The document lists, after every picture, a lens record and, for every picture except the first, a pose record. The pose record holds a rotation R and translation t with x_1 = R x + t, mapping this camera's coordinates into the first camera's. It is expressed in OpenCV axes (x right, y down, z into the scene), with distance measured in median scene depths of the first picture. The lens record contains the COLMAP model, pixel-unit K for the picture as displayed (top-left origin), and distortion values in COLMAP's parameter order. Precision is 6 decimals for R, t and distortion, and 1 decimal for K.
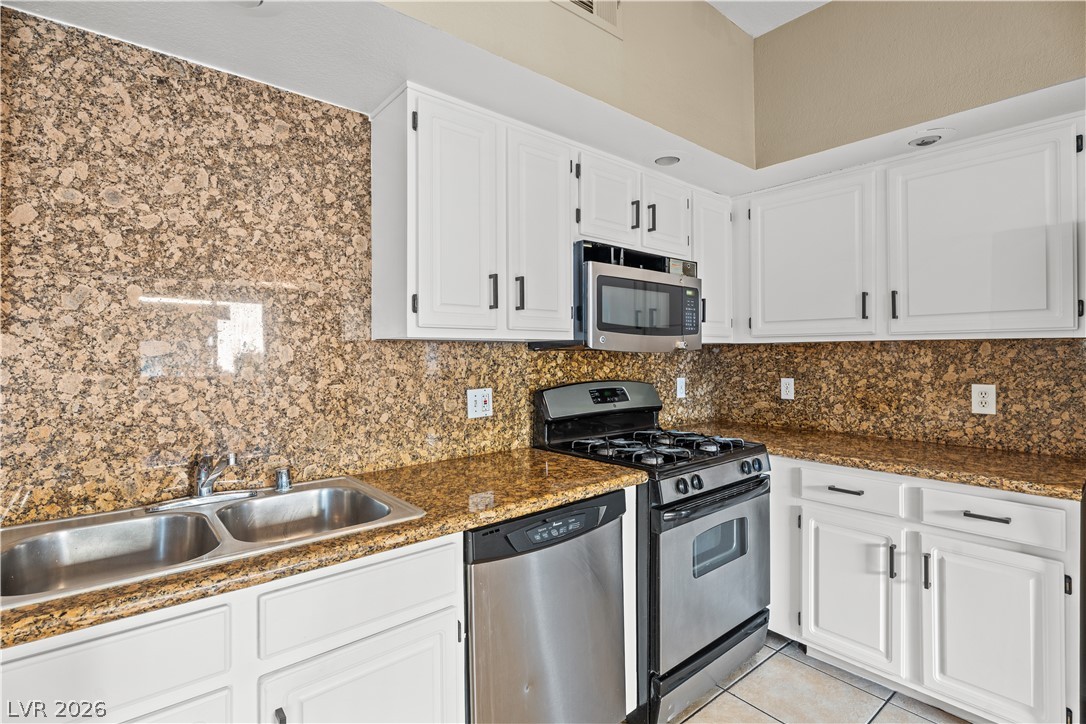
lens RADIAL K [[520.2, 0, 538.6], [0, 520.2, 354.8], [0, 0, 1]] dist [-0.001142, -0.000478]
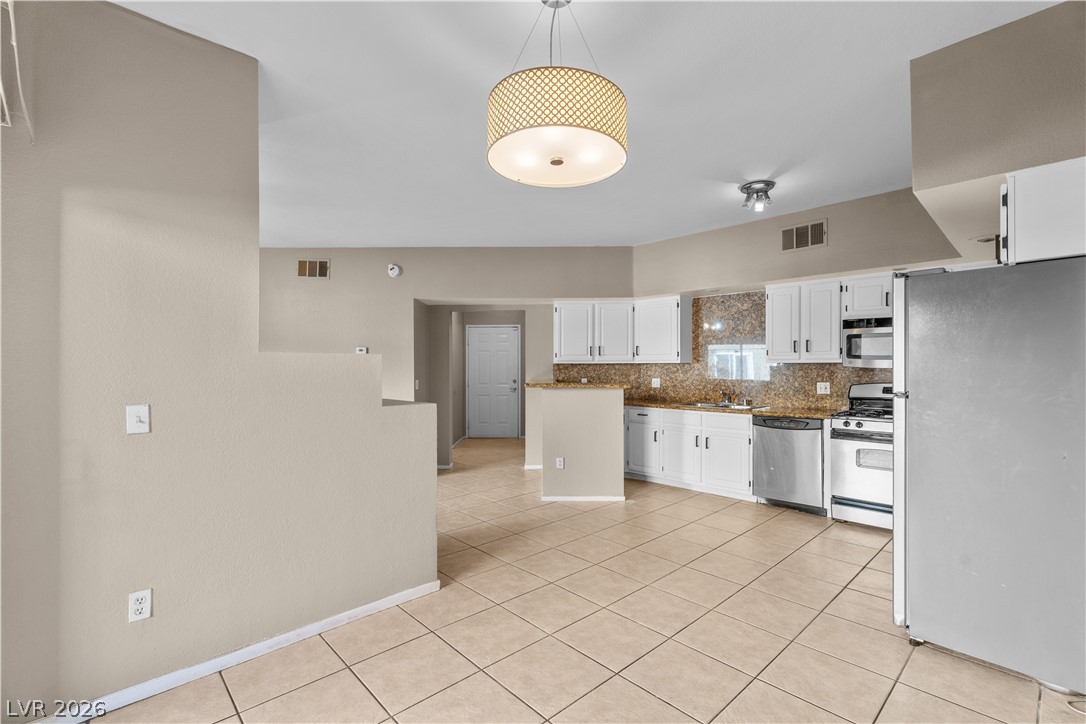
lens RADIAL K [[490.6, 0, 541.1], [0, 490.6, 367.0], [0, 0, 1]] dist [0.000657, -0.000020]
pose [[0.068154, 0.004521, -0.997665, 2.124460], [-0.002111, 0.999988, 0.004387, -0.014527], [0.997673, 0.001807, 0.068162, -0.489445]]
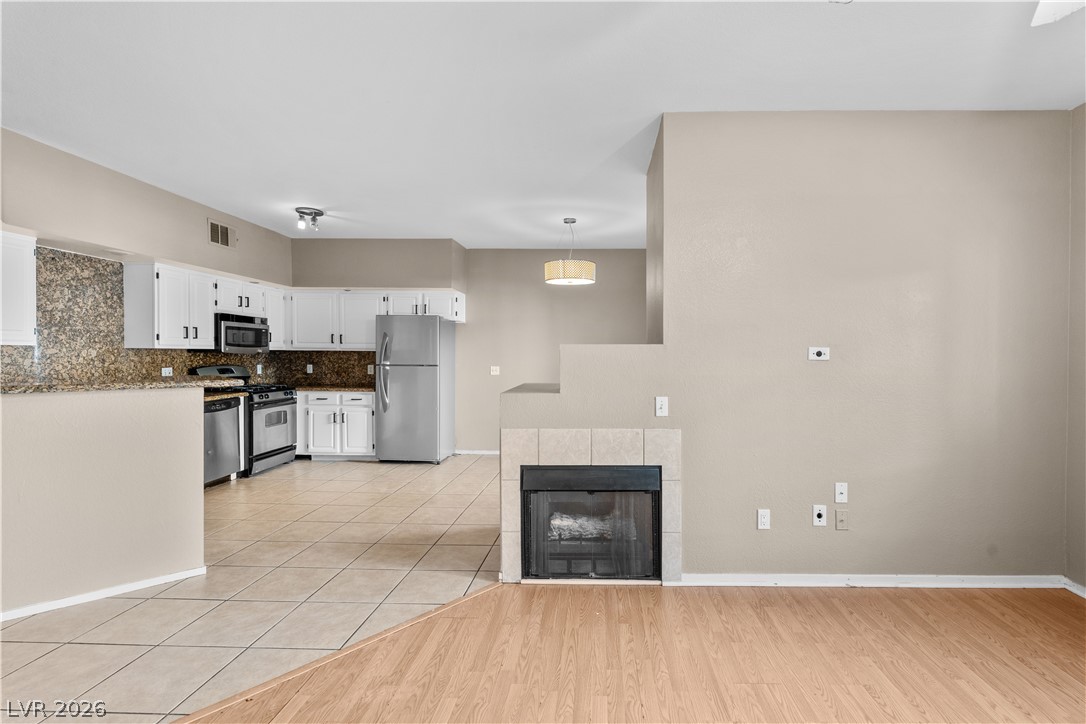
lens RADIAL K [[498.1, 0, 591.9], [0, 498.1, 362.4], [0, 0, 1]] dist [0.007496, -0.000864]
pose [[0.648569, -0.003279, 0.761149, -0.626784], [-0.007752, 0.999910, 0.010914, -0.002688], [-0.761117, -0.012979, 0.648485, -2.138883]]
